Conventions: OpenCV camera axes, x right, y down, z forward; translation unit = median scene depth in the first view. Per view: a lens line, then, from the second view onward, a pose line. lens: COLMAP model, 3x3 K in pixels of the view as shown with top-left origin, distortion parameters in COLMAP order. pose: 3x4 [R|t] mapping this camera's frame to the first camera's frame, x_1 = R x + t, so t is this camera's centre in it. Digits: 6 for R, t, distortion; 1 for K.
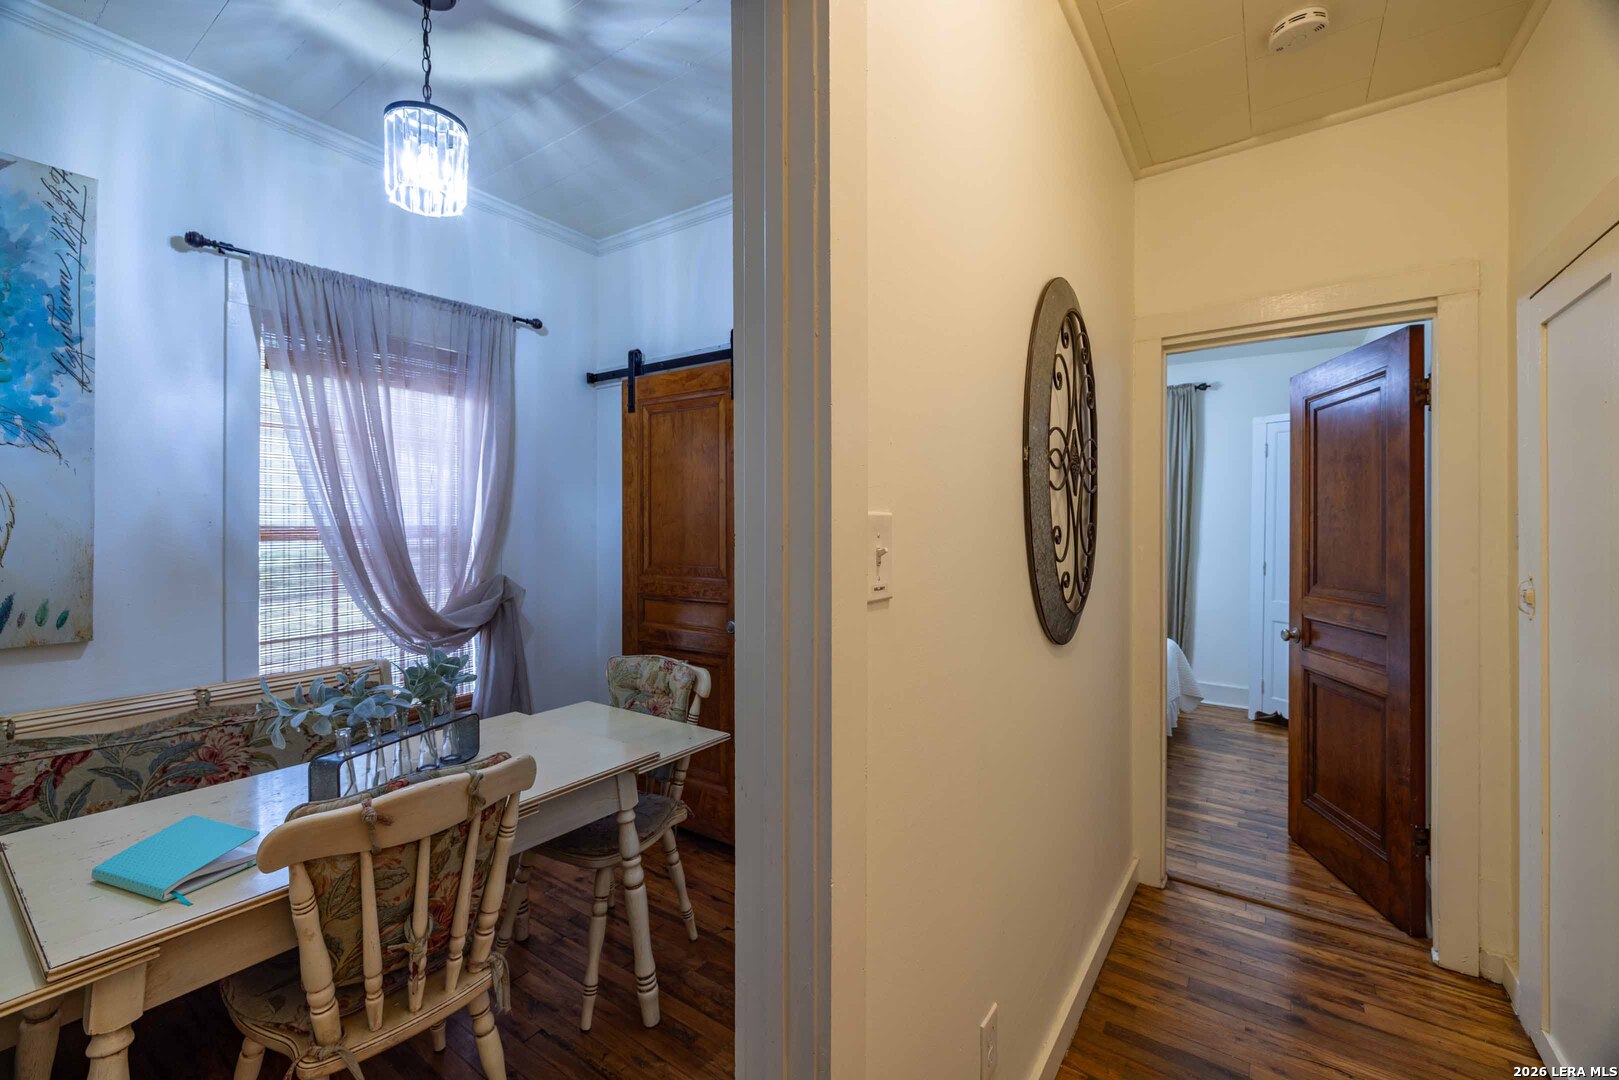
lens RADIAL K [[675.6, 0, 801.1], [0, 675.6, 528.6], [0, 0, 1]] dist [-0.000009, -0.000124]
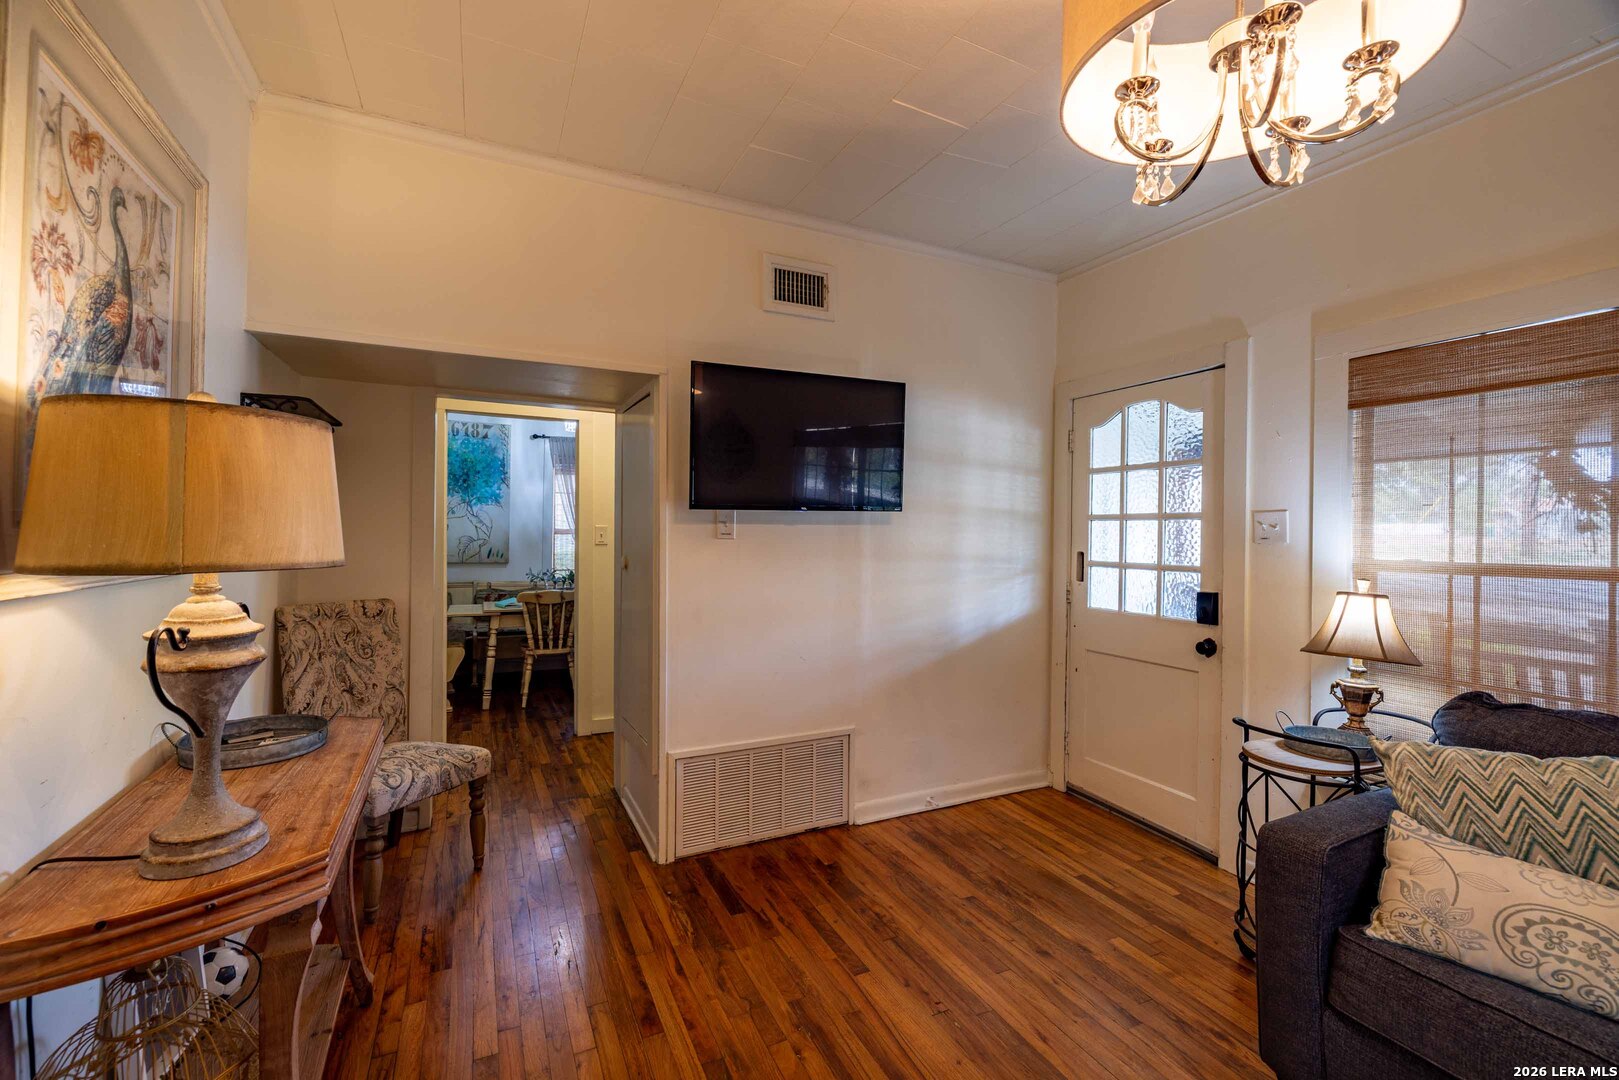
lens RADIAL K [[675.6, 0, 801.1], [0, 675.6, 528.6], [0, 0, 1]] dist [-0.000009, -0.000124]
pose [[0.880749, 0.006525, -0.473538, 1.558559], [-0.012483, 0.999878, -0.009441, 0.010137], [0.473418, 0.014226, 0.880723, -1.086006]]
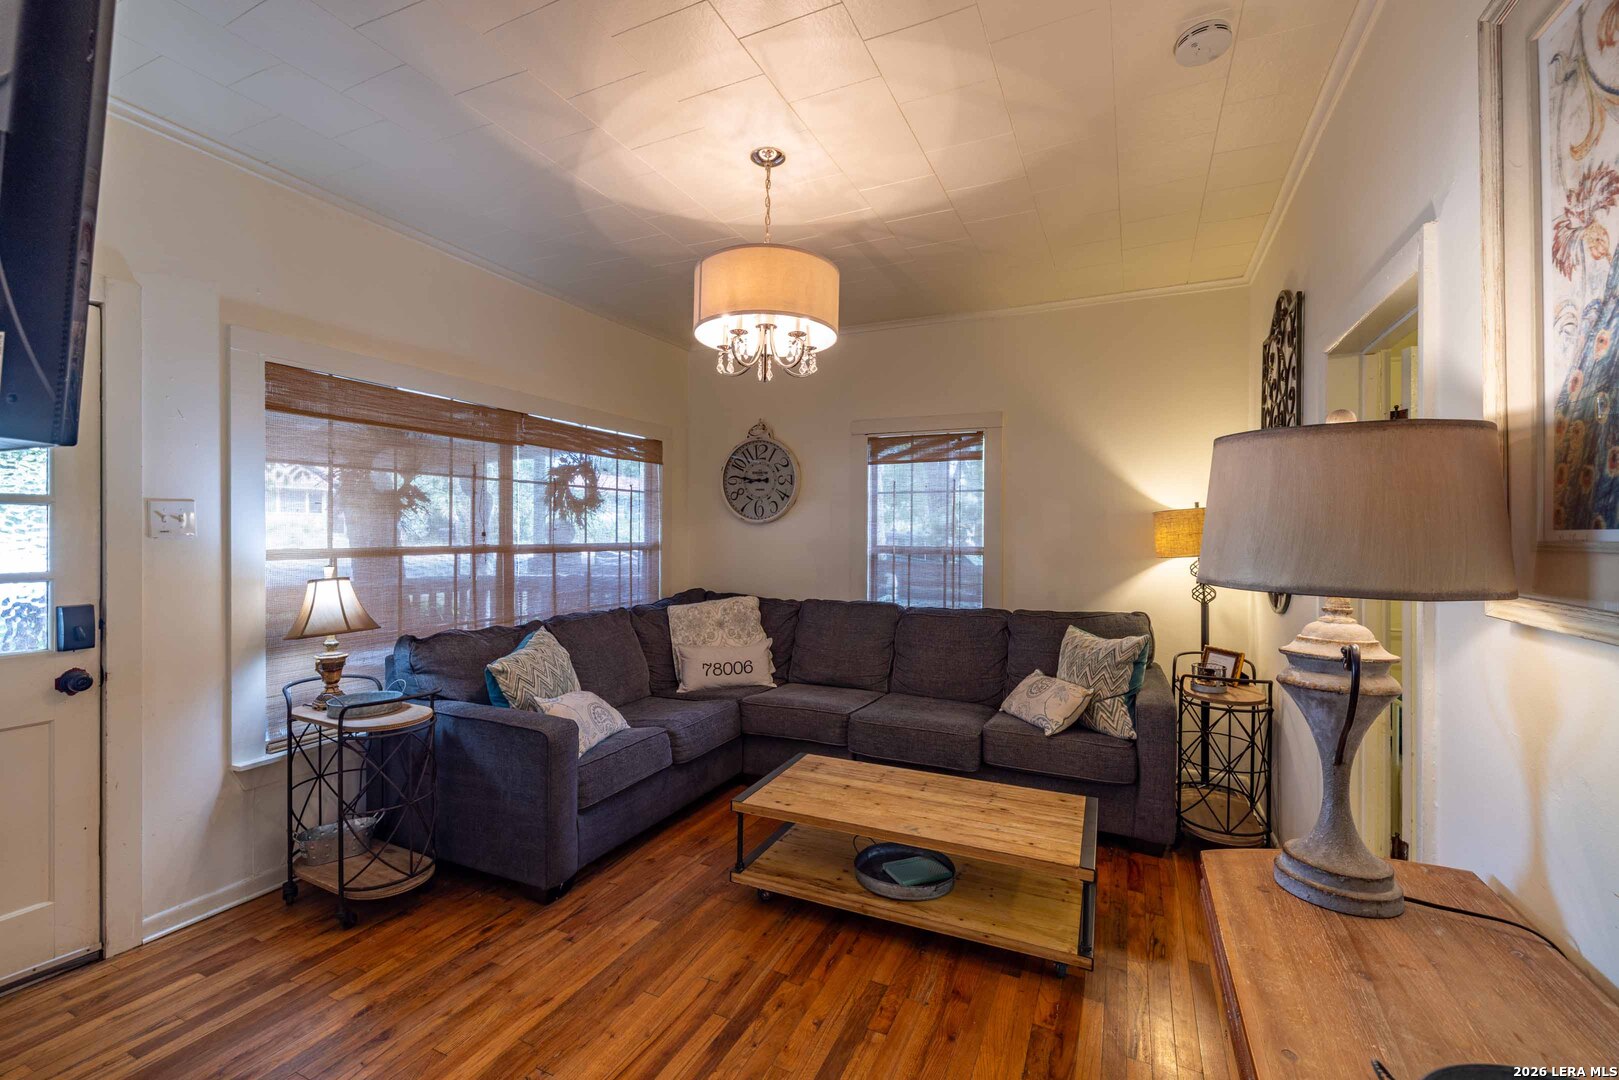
lens RADIAL K [[708.9, 0, 769.2], [0, 708.9, 534.9], [0, 0, 1]] dist [-0.001072, -0.000262]
pose [[-0.154497, -0.005136, 0.987980, -2.040337], [-0.001246, 0.999987, 0.005004, -0.009589], [-0.987992, -0.000458, -0.154502, 1.322968]]
